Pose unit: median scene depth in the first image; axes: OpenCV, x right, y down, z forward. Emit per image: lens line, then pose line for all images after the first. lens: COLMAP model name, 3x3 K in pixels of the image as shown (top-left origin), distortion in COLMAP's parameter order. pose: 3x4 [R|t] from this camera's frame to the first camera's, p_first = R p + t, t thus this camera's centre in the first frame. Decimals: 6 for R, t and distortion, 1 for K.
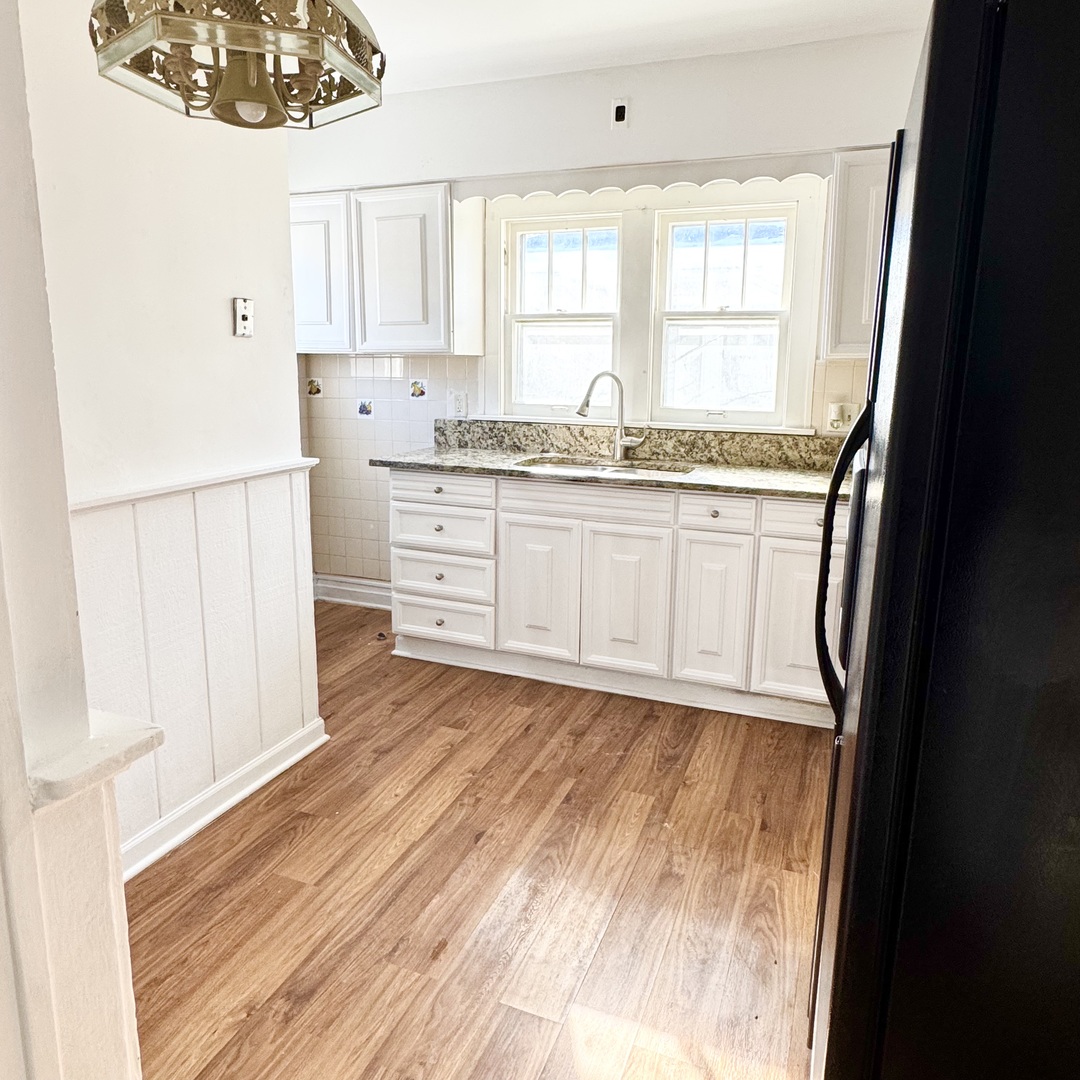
lens RADIAL K [[790.2, 0, 543.2], [0, 790.2, 533.5], [0, 0, 1]] dist [-0.004466, 0.004487]
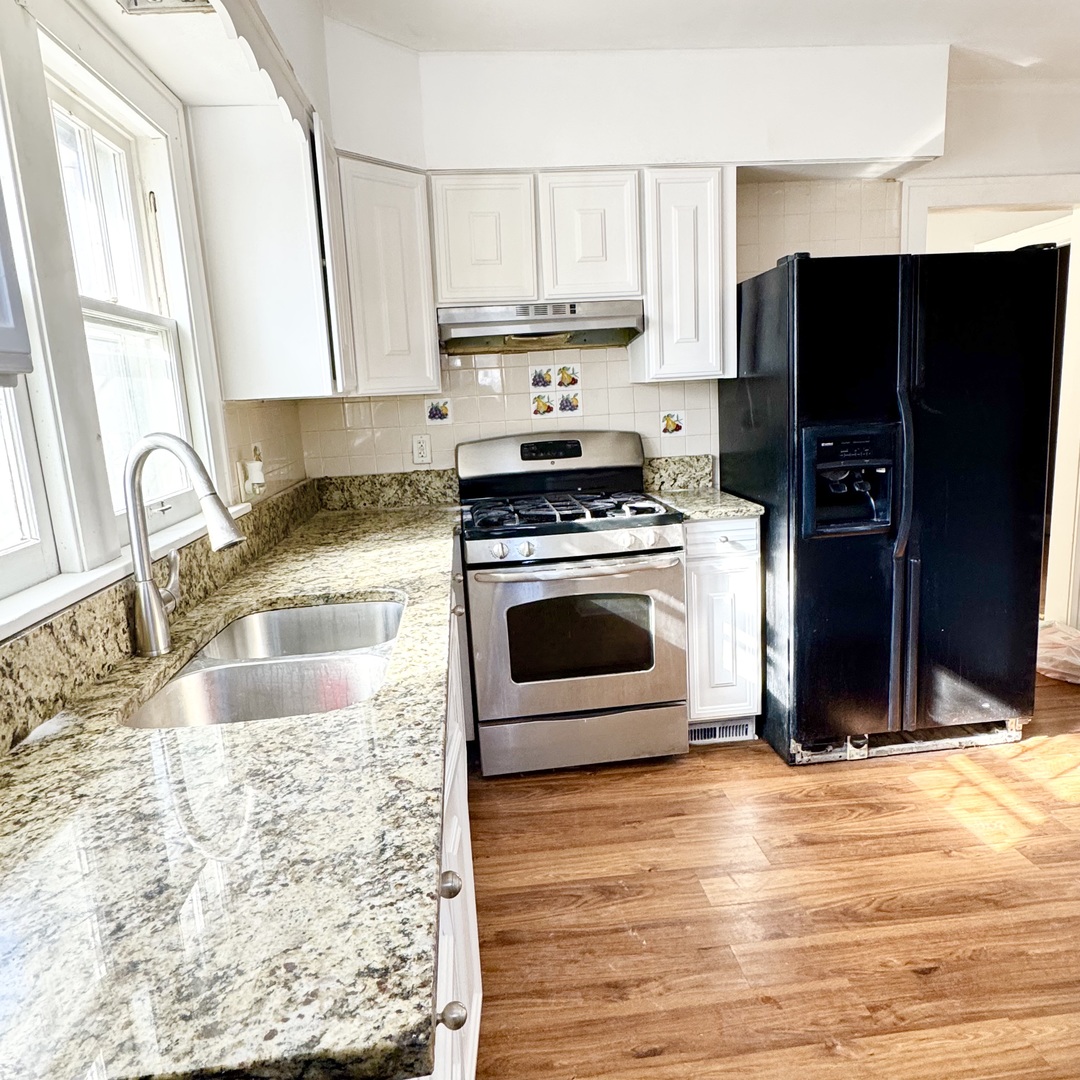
lens RADIAL K [[790.2, 0, 546.4], [0, 790.2, 541.7], [0, 0, 1]] dist [-0.004466, 0.004487]
pose [[-0.469141, -0.153000, 0.869769, -0.418158], [0.233495, 0.928341, 0.289247, -0.265346], [-0.851696, 0.338785, -0.399798, 1.188325]]
